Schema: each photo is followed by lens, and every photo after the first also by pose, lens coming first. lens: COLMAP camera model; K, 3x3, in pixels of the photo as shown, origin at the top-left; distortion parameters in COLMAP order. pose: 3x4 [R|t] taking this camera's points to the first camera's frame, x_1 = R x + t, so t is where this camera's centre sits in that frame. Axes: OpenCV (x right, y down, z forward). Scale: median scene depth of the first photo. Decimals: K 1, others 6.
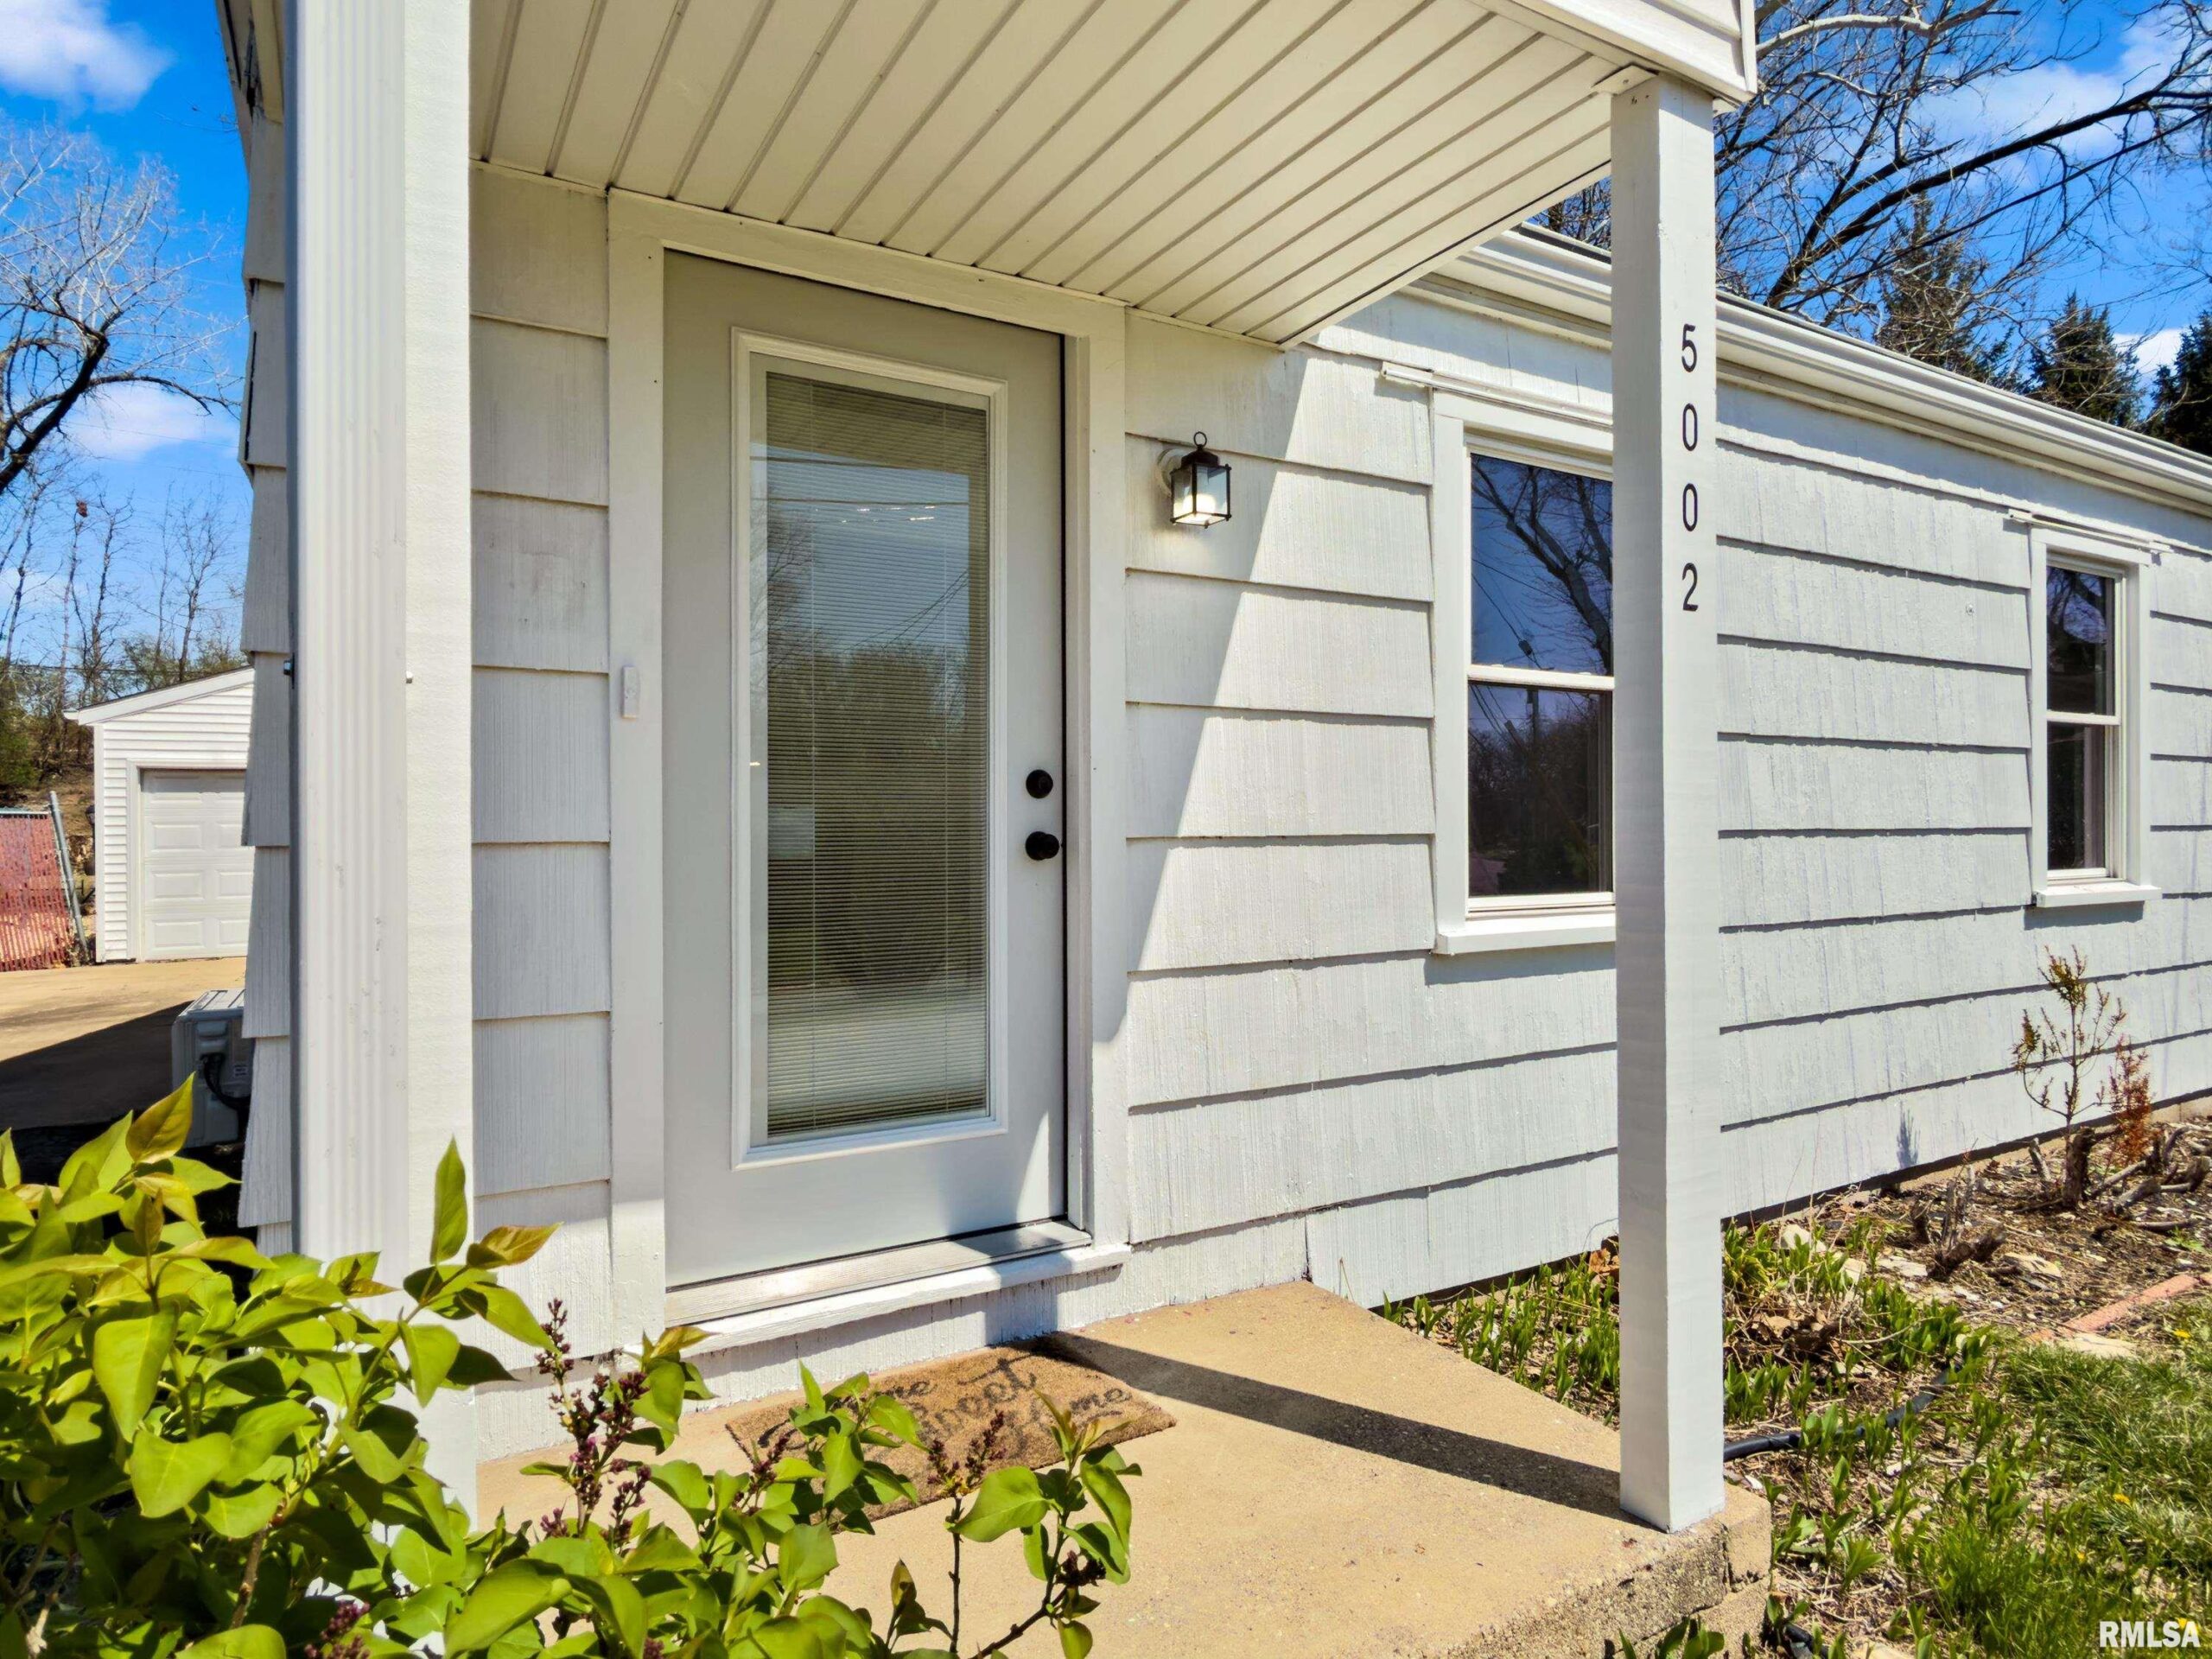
lens RADIAL K [[1265.8, 0, 1086.7], [0, 1265.8, 819.0], [0, 0, 1]] dist [-0.022264, -0.001258]
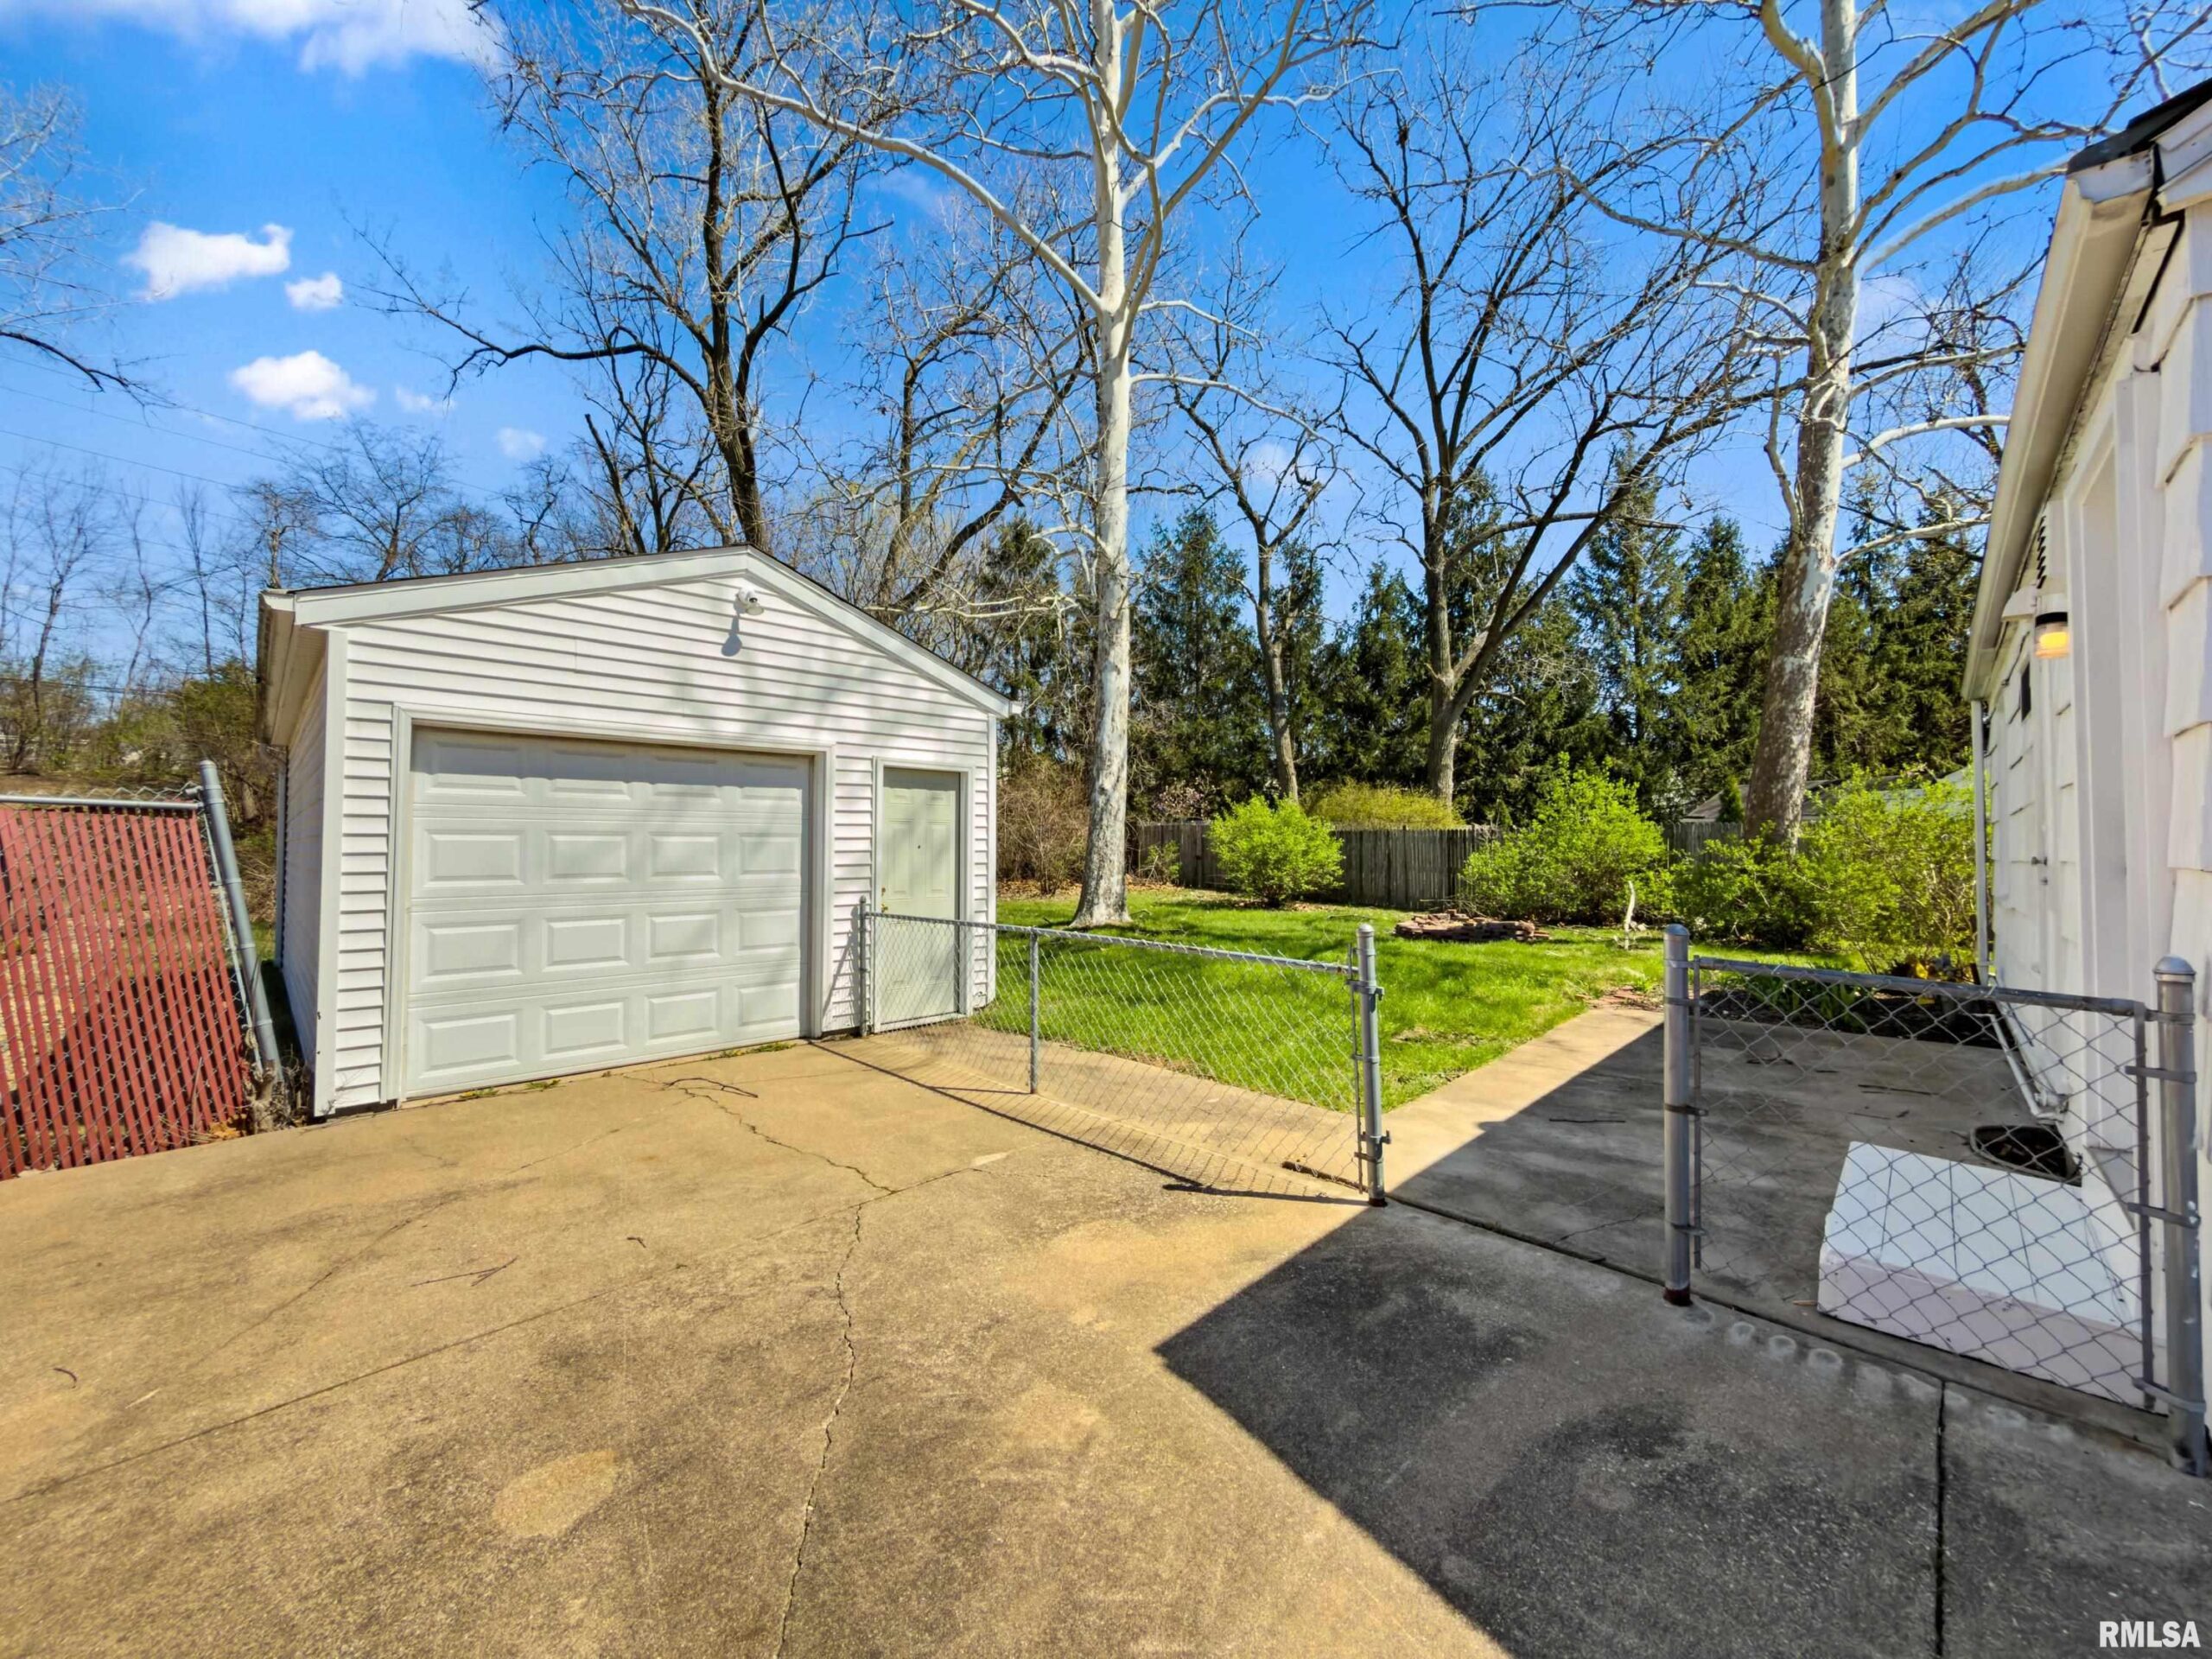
lens RADIAL K [[889.3, 0, 1113.6], [0, 889.3, 811.4], [0, 0, 1]] dist [-0.005141, 0.000175]
pose [[0.954154, 0.022635, 0.298459, -1.988151], [-0.010365, 0.999037, -0.042632, 0.027659], [-0.299137, 0.037584, 0.953470, 1.900130]]
